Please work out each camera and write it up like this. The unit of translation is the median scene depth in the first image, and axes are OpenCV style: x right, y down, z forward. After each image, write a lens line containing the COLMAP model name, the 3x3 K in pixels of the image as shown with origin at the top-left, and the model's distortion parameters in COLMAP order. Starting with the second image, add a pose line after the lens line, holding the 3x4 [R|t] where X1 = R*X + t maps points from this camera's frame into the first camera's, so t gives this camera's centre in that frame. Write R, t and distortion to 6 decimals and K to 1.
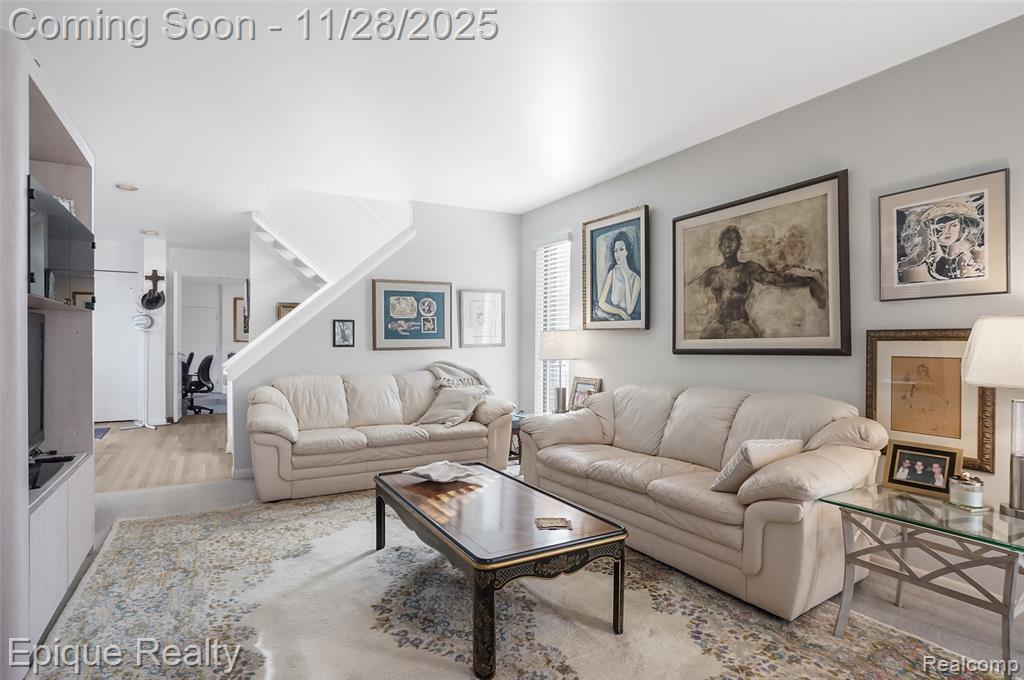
lens RADIAL K [[525.7, 0, 507.5], [0, 525.7, 341.2], [0, 0, 1]] dist [-0.003787, 0.006219]
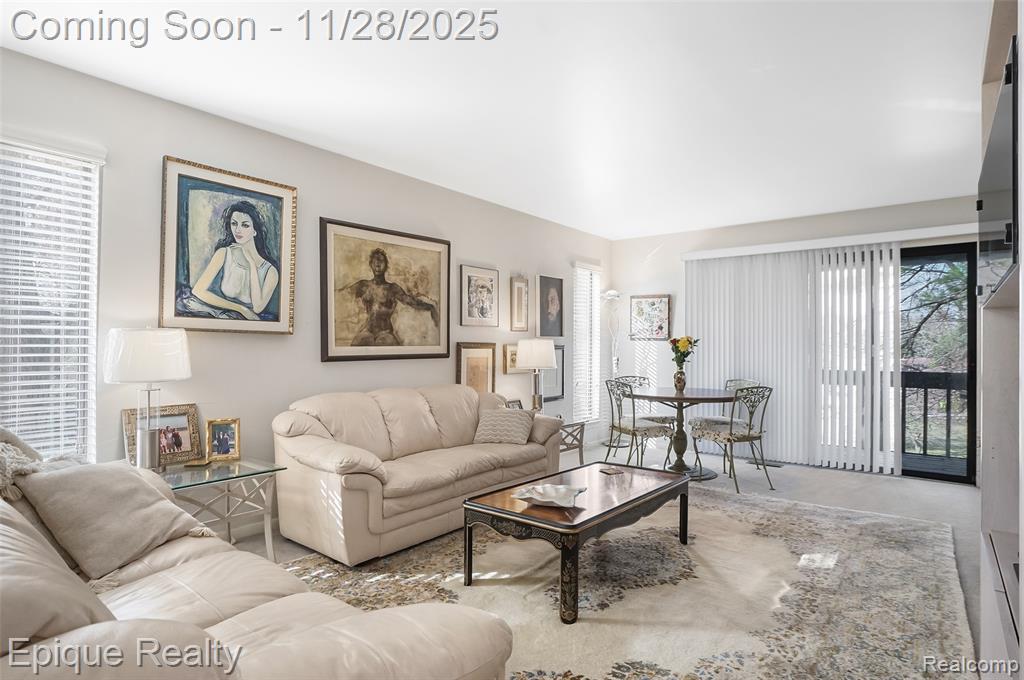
lens RADIAL K [[532.9, 0, 528.6], [0, 532.9, 349.0], [0, 0, 1]] dist [-0.049894, 0.022956]
pose [[-0.349761, 0.001273, 0.936838, -0.801396], [-0.003118, 0.999992, -0.002523, 0.003229], [-0.936834, -0.003804, -0.349754, 1.129755]]
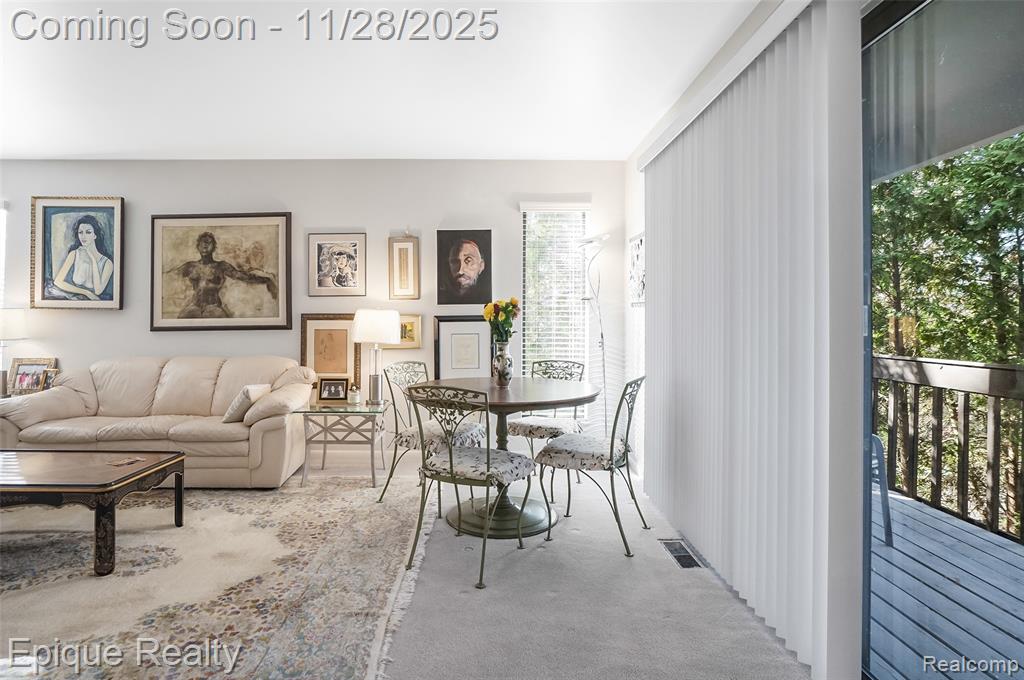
lens RADIAL K [[532.9, 0, 496.8], [0, 532.9, 313.3], [0, 0, 1]] dist [-0.049894, 0.022956]
pose [[0.476513, 0.013517, 0.879064, -0.388230], [0.000166, 0.999880, -0.015465, 0.002926], [-0.879168, 0.007515, 0.476453, -0.260969]]
